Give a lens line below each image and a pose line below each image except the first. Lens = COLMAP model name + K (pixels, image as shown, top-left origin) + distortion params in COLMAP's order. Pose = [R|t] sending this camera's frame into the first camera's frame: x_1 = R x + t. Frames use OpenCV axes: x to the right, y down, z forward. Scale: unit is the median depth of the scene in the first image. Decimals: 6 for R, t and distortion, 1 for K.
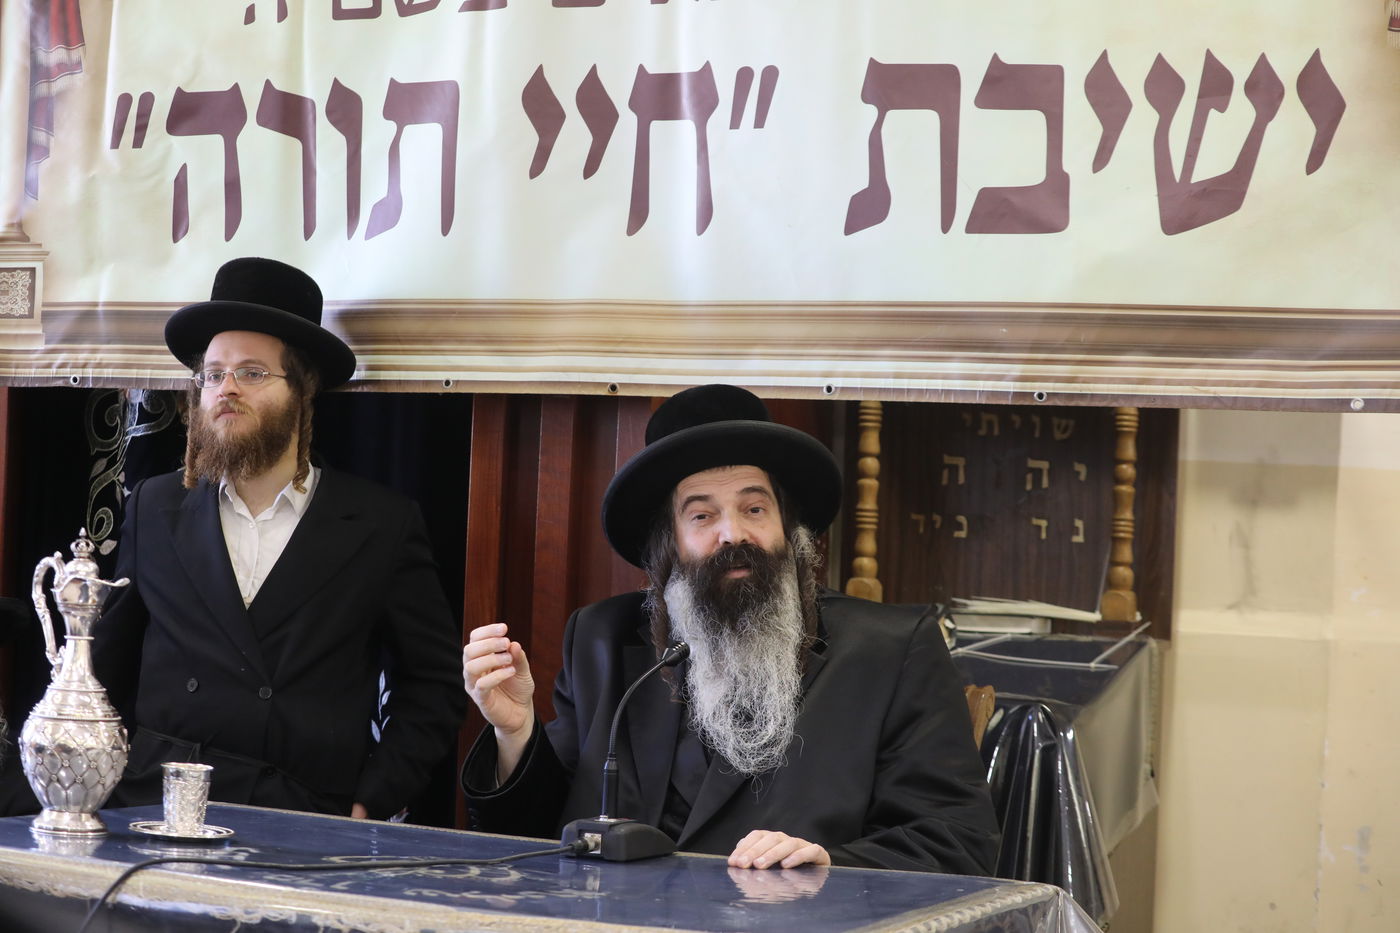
lens RADIAL K [[2844.6, 0, 700.0], [0, 2844.6, 466.5], [0, 0, 1]] dist [-0.261151, 0.037734]
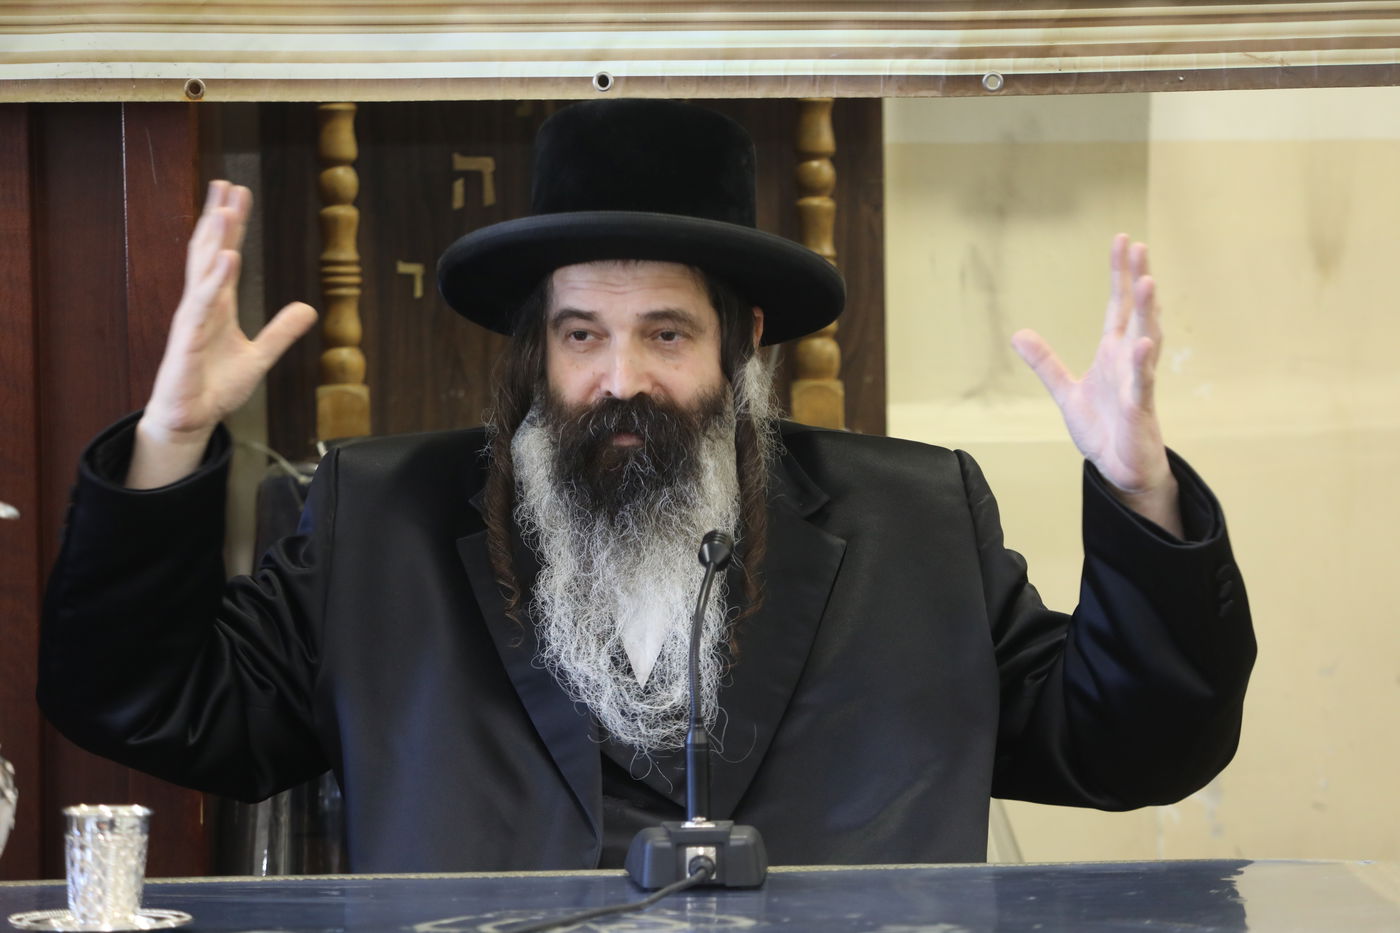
lens RADIAL K [[6906.0, 0, 700.0], [0, 6906.0, 466.5], [0, 0, 1]] dist [1.652935, 4.249795]
pose [[0.900327, -0.073401, 0.428979, -0.480951], [0.040682, 0.995553, 0.084962, -0.059521], [-0.433308, -0.059042, 0.899310, -0.260919]]
